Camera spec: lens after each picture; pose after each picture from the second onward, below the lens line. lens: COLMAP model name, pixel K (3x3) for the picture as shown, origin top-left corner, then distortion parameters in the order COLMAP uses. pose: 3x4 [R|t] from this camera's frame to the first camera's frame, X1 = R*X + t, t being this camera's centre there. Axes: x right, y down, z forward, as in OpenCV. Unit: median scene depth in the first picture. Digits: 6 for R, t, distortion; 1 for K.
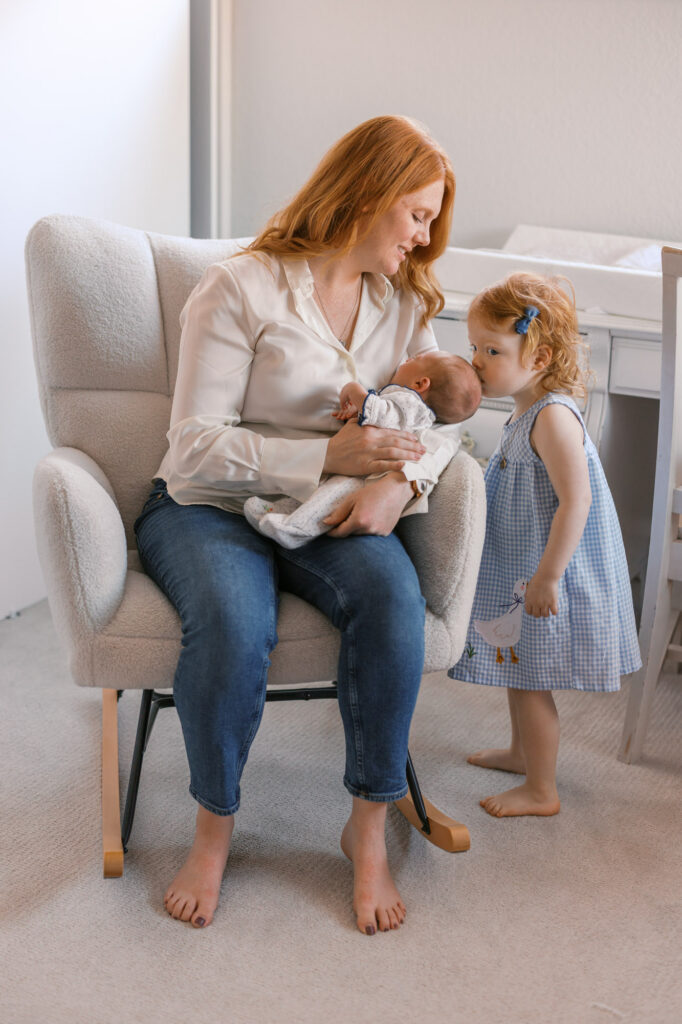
lens RADIAL K [[1531.0, 0, 342.2], [0, 1531.0, 495.0], [0, 0, 1]] dist [0.002330, 0.007877]
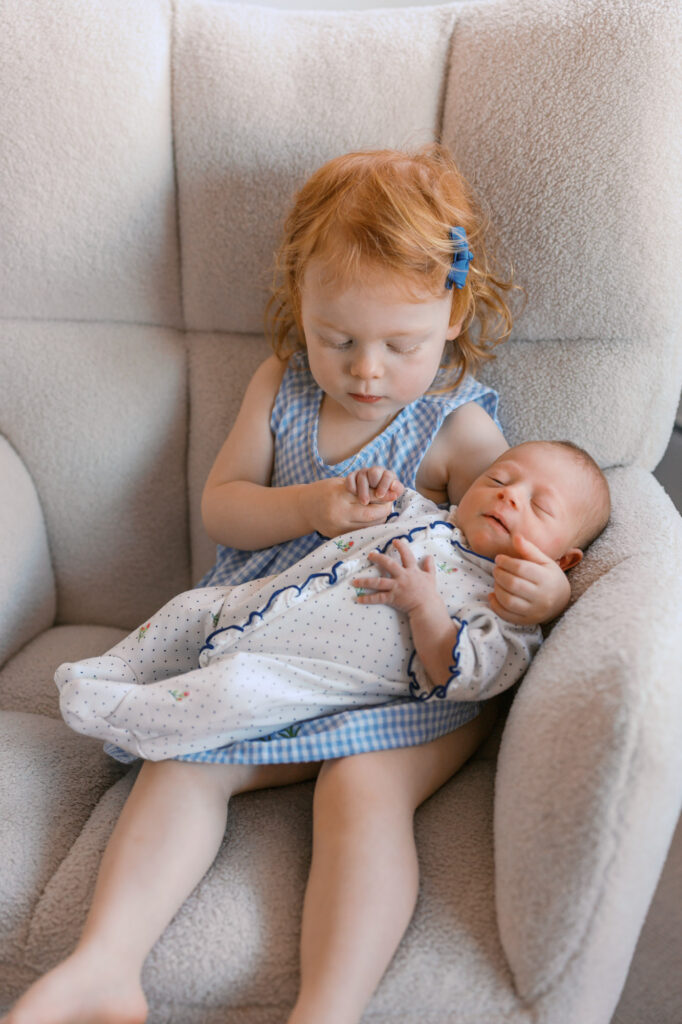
lens RADIAL K [[1531.0, 0, 342.2], [0, 1531.0, 495.0], [0, 0, 1]] dist [0.002330, 0.007877]
pose [[0.925128, 0.152984, -0.347469, 0.140694], [-0.068552, 0.967488, 0.243450, -0.158919], [0.373416, -0.201403, 0.905537, 0.604743]]
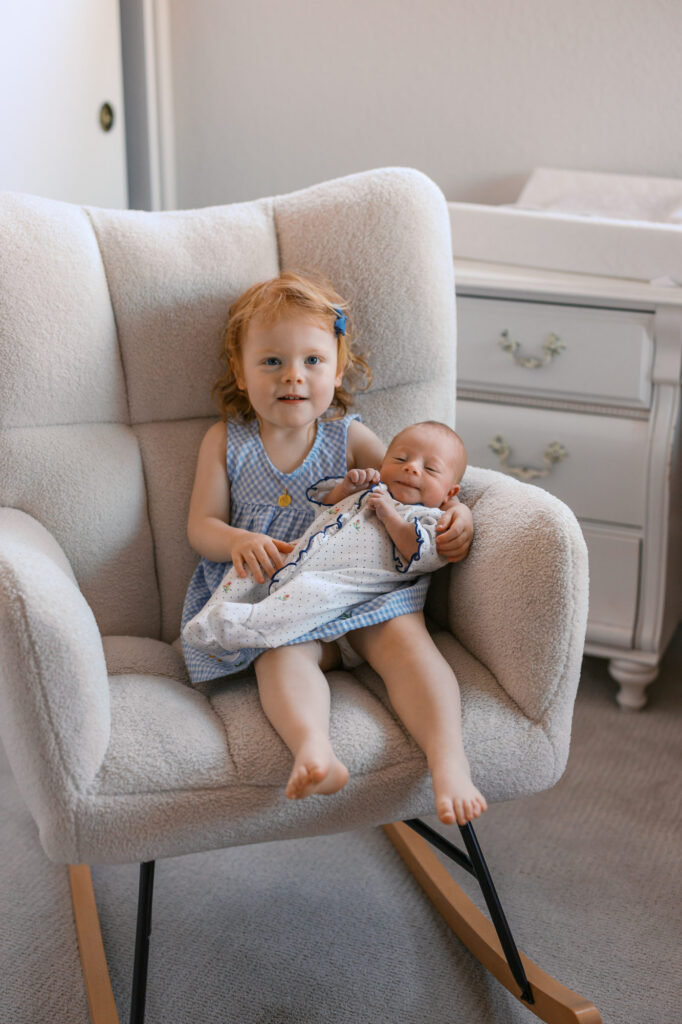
lens RADIAL K [[1531.0, 0, 342.2], [0, 1531.0, 495.0], [0, 0, 1]] dist [0.002330, 0.007877]
pose [[0.994650, -0.059838, 0.084208, -0.084414], [0.055294, 0.996937, 0.055305, -0.074949], [-0.087259, -0.050353, 0.994912, 0.270032]]
